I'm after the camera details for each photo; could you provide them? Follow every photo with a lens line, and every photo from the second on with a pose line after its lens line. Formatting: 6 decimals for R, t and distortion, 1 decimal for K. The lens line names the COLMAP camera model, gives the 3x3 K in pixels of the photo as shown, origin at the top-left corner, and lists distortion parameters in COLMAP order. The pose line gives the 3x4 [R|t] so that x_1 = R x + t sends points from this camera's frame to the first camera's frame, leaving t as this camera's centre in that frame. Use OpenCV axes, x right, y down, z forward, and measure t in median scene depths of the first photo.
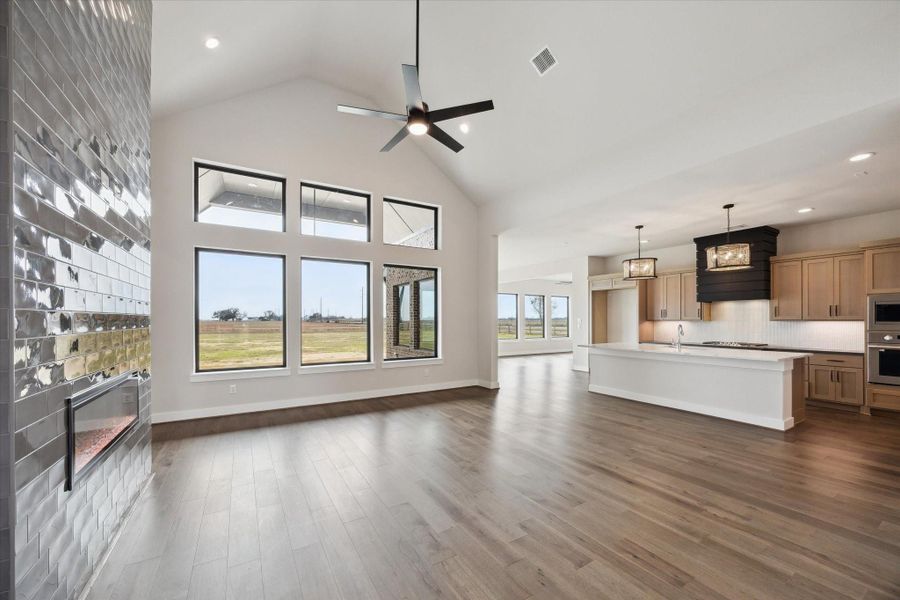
lens RADIAL K [[356.1, 0, 452.4], [0, 356.1, 322.6], [0, 0, 1]] dist [0.000291, -0.000293]
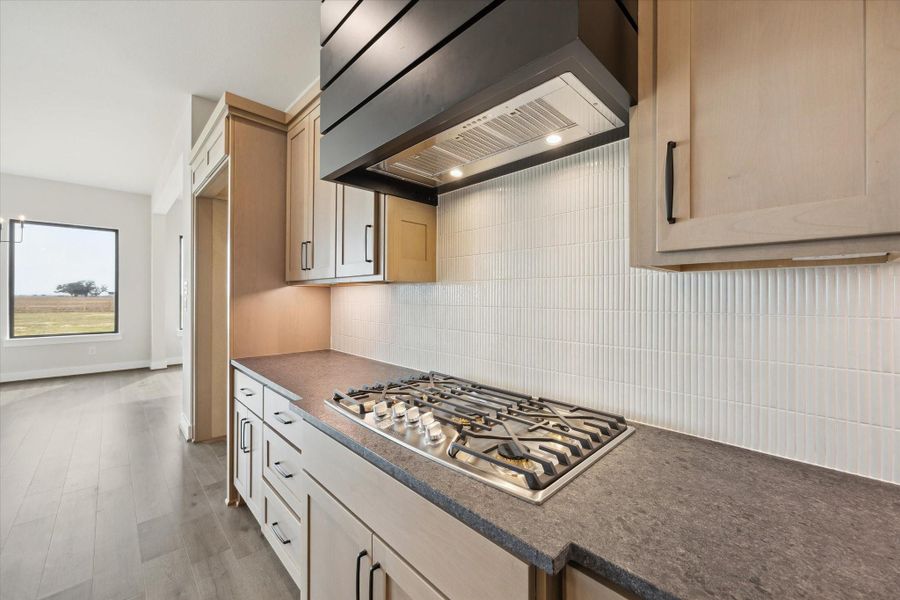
lens RADIAL K [[356.1, 0, 462.9], [0, 356.1, 298.5], [0, 0, 1]] dist [0.000291, -0.000293]
pose [[0.971442, -0.005635, 0.237209, 0.712039], [0.004376, 0.999973, 0.005831, 0.005699], [-0.237236, -0.004626, 0.971441, 0.790222]]
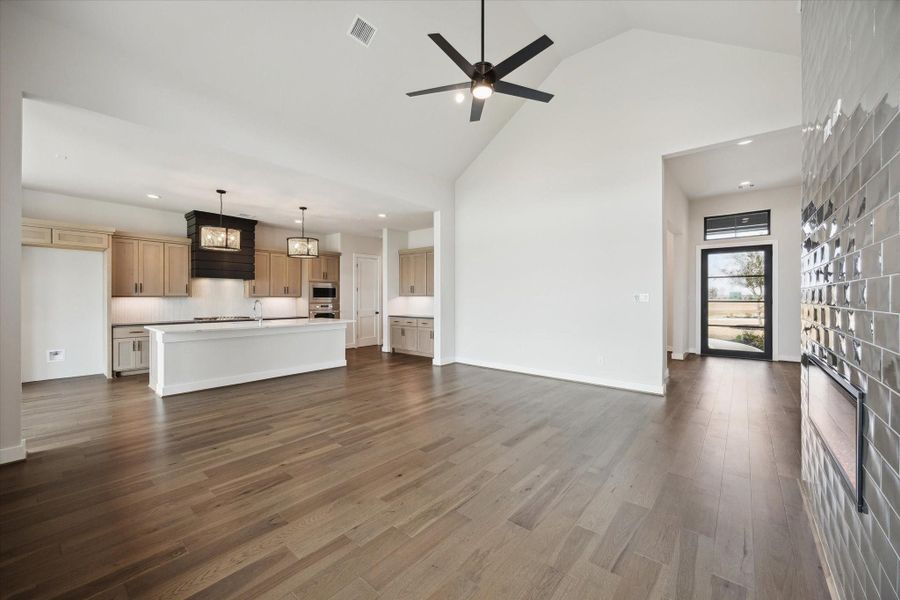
lens RADIAL K [[356.1, 0, 448.7], [0, 356.1, 296.4], [0, 0, 1]] dist [0.000291, -0.000293]
pose [[-0.314545, 0.003998, 0.949234, -0.446921], [0.002821, 0.999991, -0.003277, -0.000776], [-0.949238, 0.001647, -0.314553, 0.647859]]
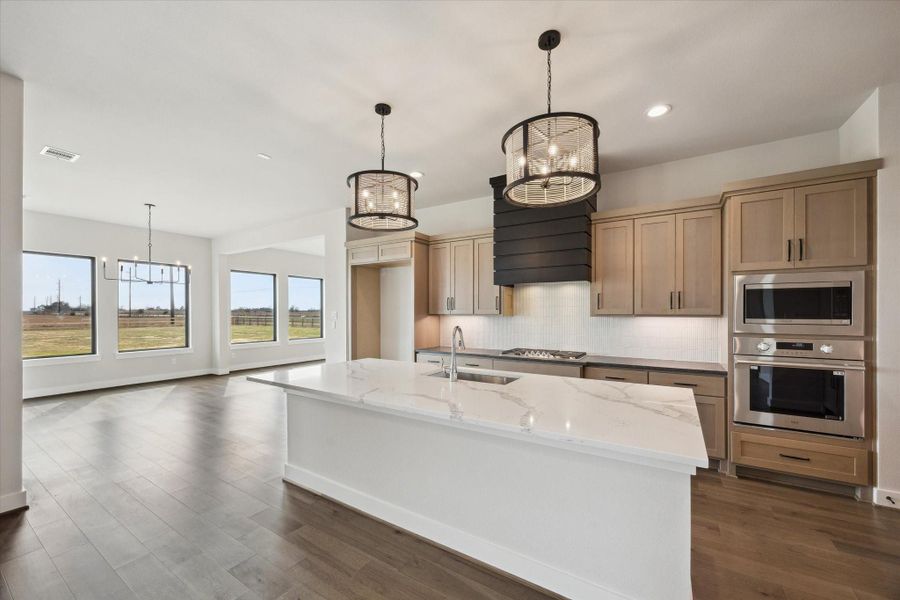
lens RADIAL K [[356.1, 0, 455.2], [0, 356.1, 314.9], [0, 0, 1]] dist [0.000291, -0.000293]
pose [[0.890813, -0.003272, 0.454359, 0.351965], [0.002713, 0.999995, 0.001882, -0.008121], [-0.454362, -0.000444, 0.890817, 0.490045]]
